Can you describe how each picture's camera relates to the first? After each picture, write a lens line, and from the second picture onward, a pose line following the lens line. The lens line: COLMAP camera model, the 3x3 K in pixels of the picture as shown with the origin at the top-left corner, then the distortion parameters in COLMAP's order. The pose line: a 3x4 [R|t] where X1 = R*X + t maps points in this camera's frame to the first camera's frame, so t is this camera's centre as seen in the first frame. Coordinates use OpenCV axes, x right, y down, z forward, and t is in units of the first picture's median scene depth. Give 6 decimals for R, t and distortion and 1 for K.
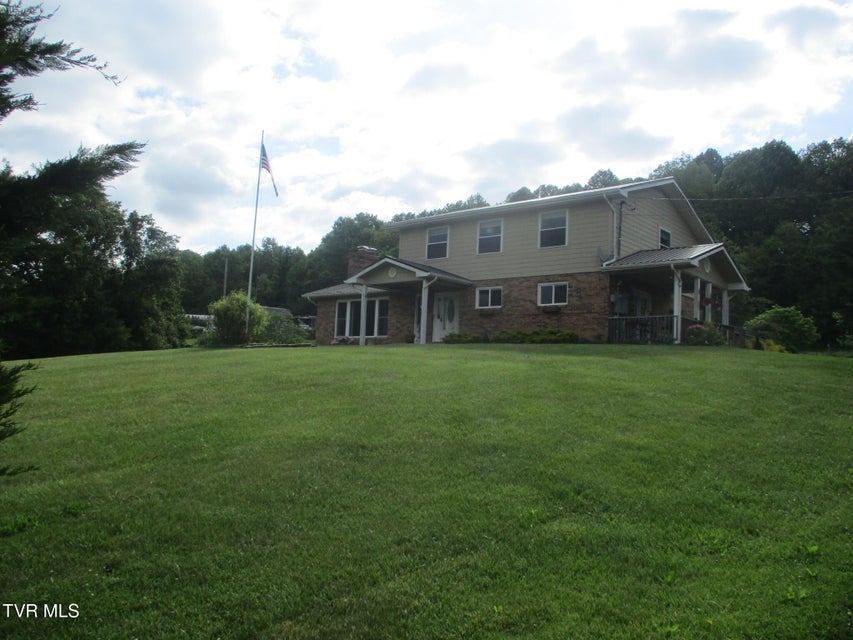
lens RADIAL K [[703.5, 0, 435.7], [0, 703.5, 320.7], [0, 0, 1]] dist [-0.037897, 0.009184]
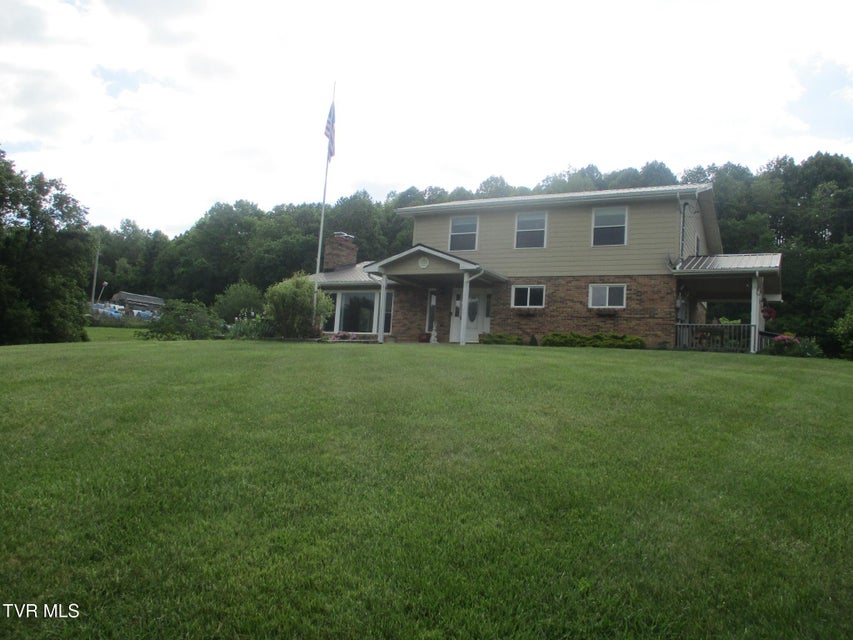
lens RADIAL K [[703.5, 0, 435.7], [0, 703.5, 320.7], [0, 0, 1]] dist [-0.037897, 0.009184]
pose [[0.974959, 0.042626, 0.218261, -0.241330], [-0.042580, 0.999081, -0.004918, 0.008481], [-0.218270, -0.004499, 0.975878, 0.130695]]
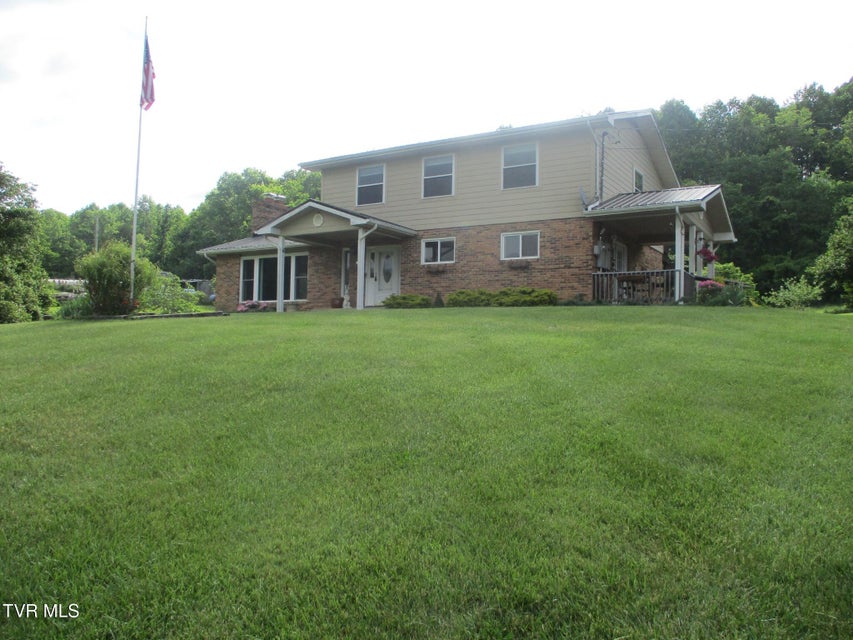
lens RADIAL K [[703.5, 0, 435.7], [0, 703.5, 320.7], [0, 0, 1]] dist [-0.037897, 0.009184]
pose [[0.987234, -0.019514, 0.158076, -0.058471], [0.011133, 0.998493, 0.053731, 0.004124], [-0.158886, -0.051285, 0.985964, 0.187977]]
